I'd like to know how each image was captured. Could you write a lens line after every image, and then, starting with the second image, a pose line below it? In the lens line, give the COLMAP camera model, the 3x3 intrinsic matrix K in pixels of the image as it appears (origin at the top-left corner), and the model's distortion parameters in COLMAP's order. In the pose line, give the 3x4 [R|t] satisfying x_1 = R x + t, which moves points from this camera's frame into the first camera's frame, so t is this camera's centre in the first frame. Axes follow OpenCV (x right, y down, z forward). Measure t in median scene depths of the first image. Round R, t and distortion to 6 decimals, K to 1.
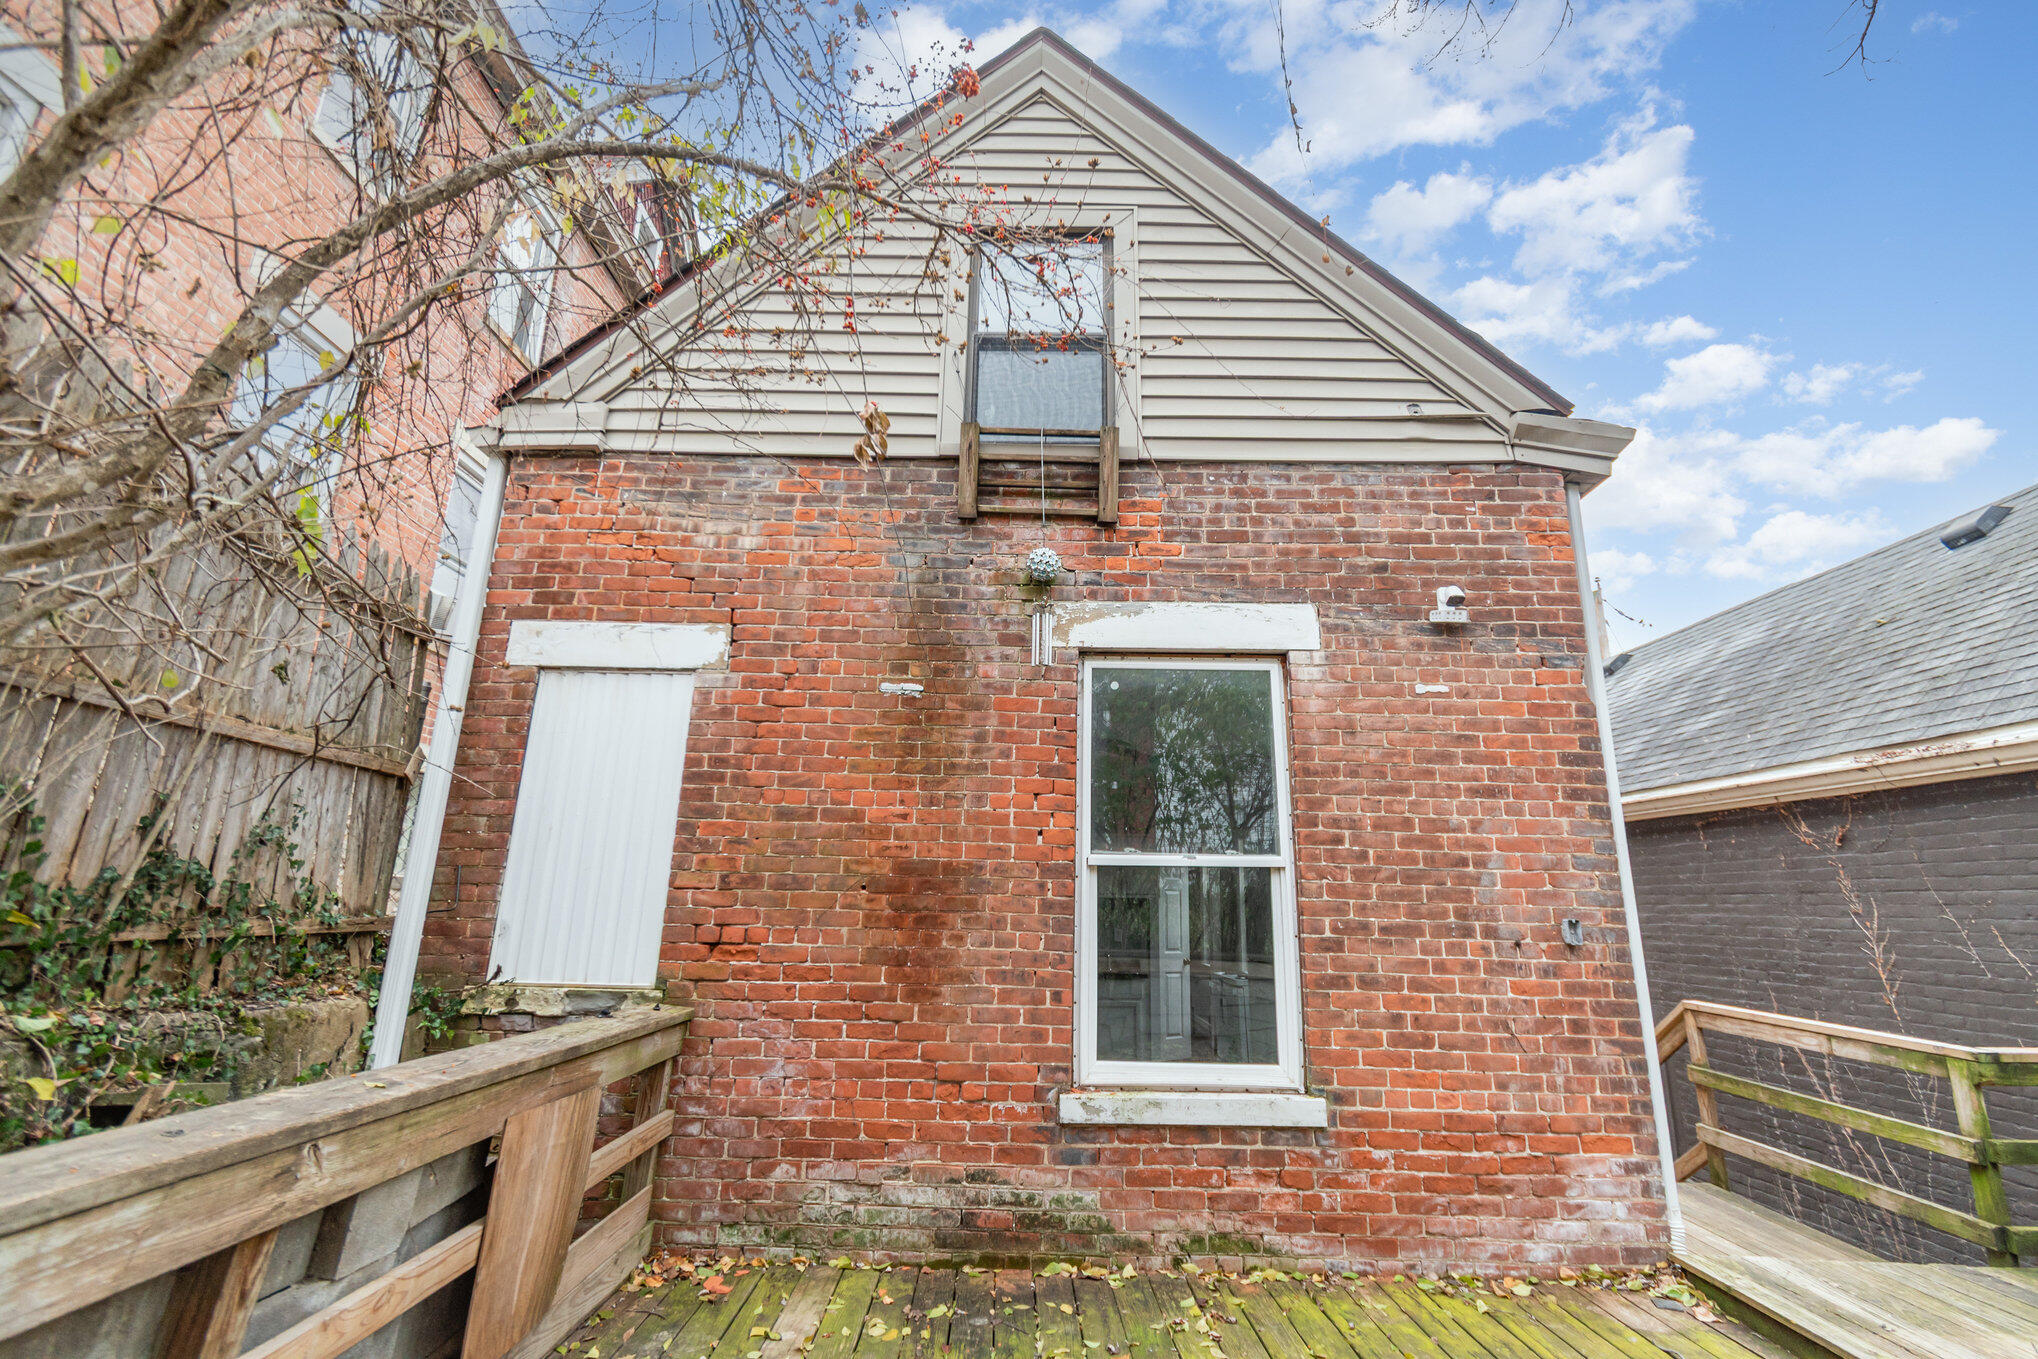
lens RADIAL K [[904.6, 0, 1039.4], [0, 904.6, 681.0], [0, 0, 1]] dist [0.000827, -0.000590]
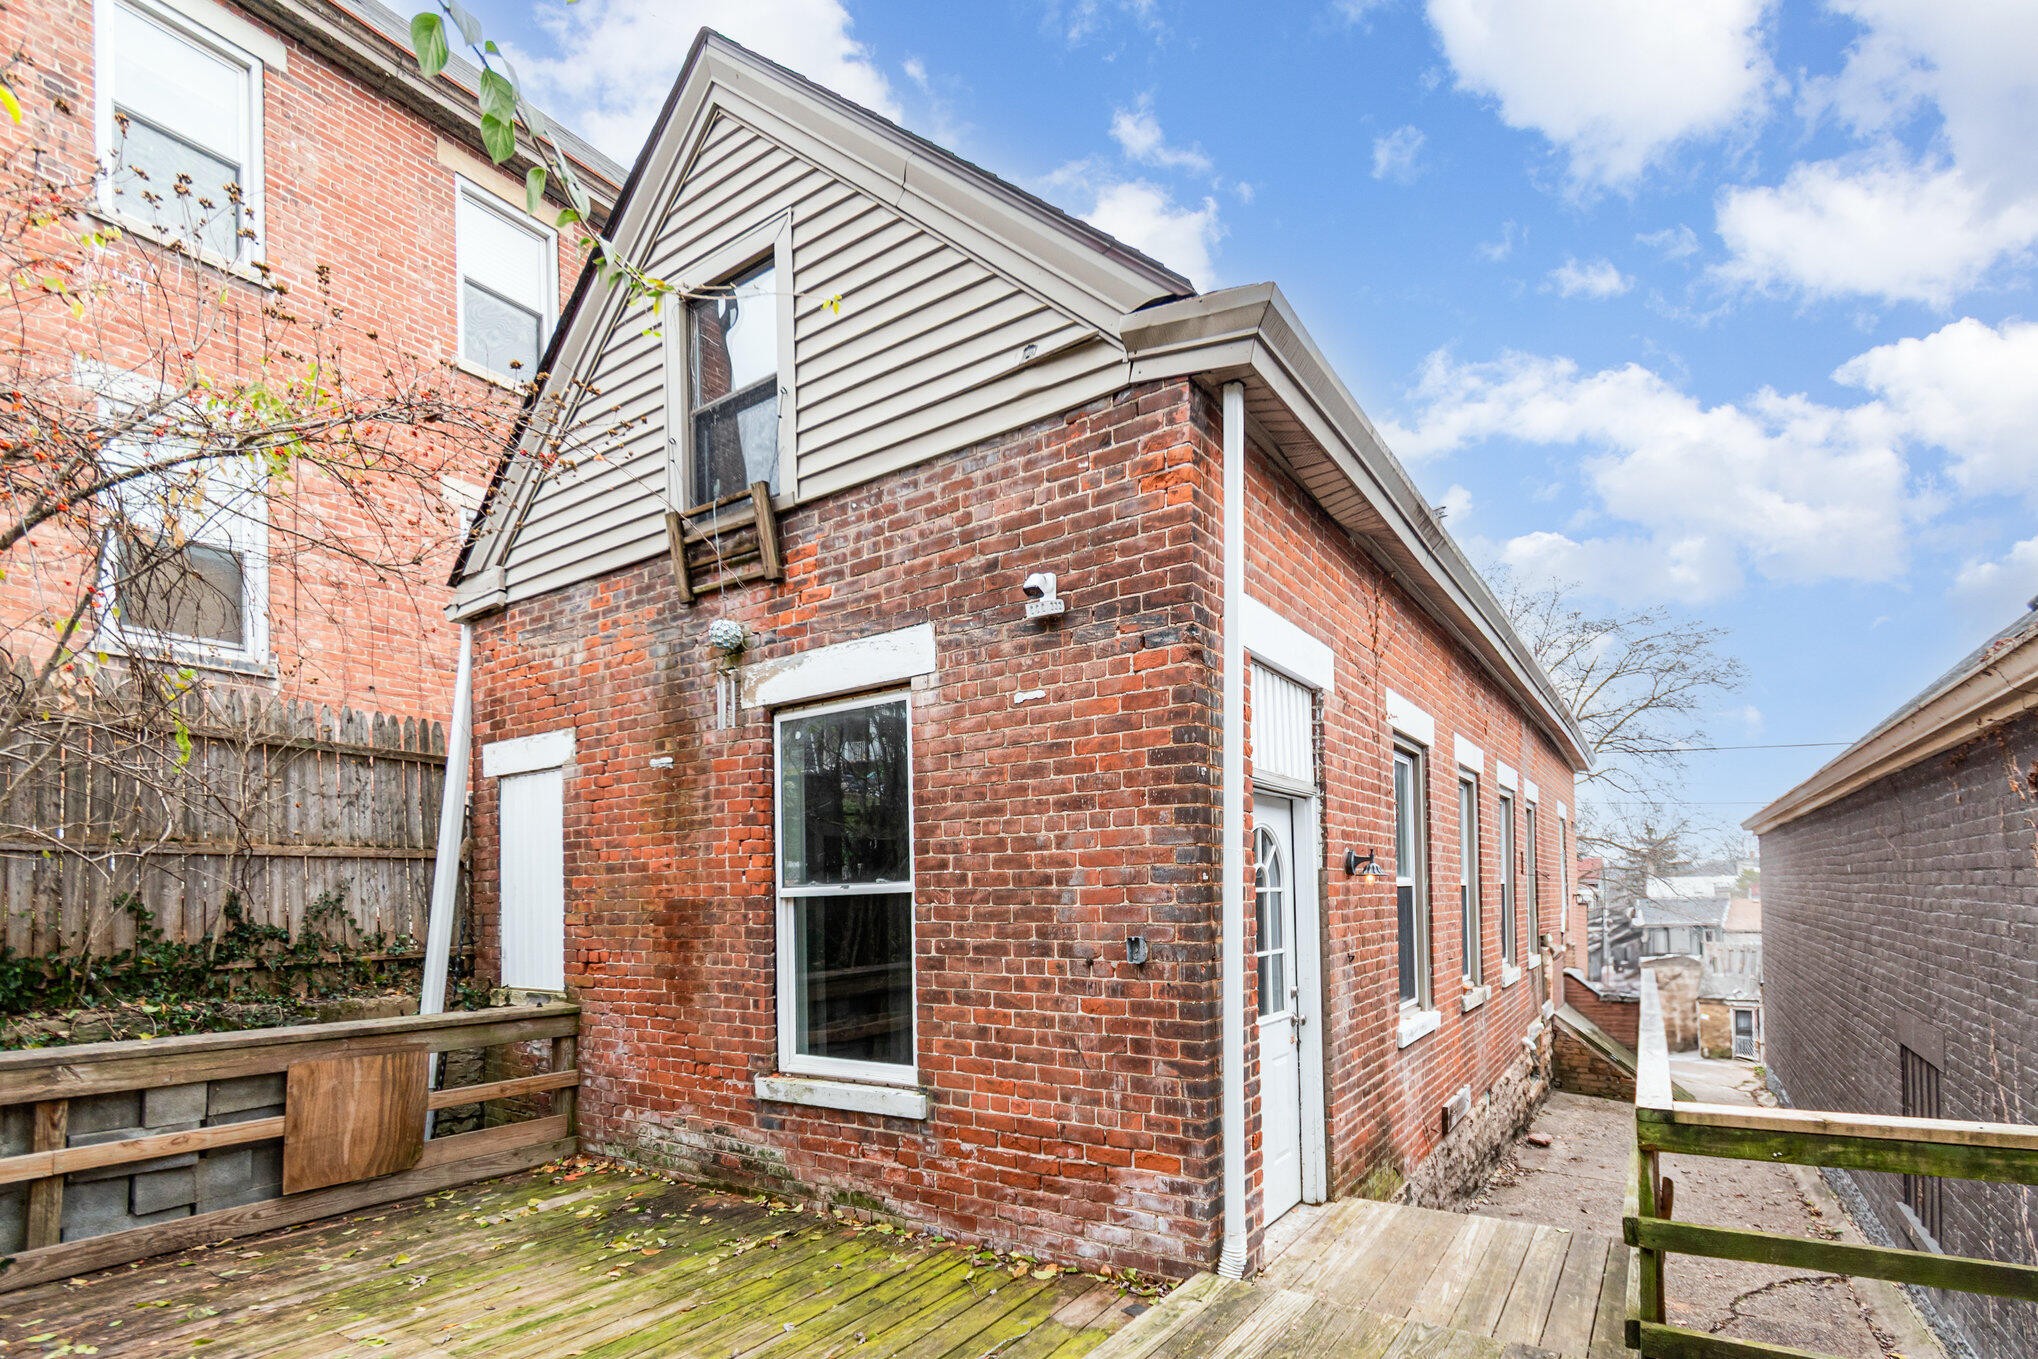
lens RADIAL K [[926.4, 0, 1018.1], [0, 926.4, 908.5], [0, 0, 1]] dist [0.001123, -0.000109]
pose [[0.844883, -0.031919, -0.533998, 0.970390], [0.164560, 0.965322, 0.202664, 0.025717], [0.509011, -0.259102, 0.820837, 0.173888]]
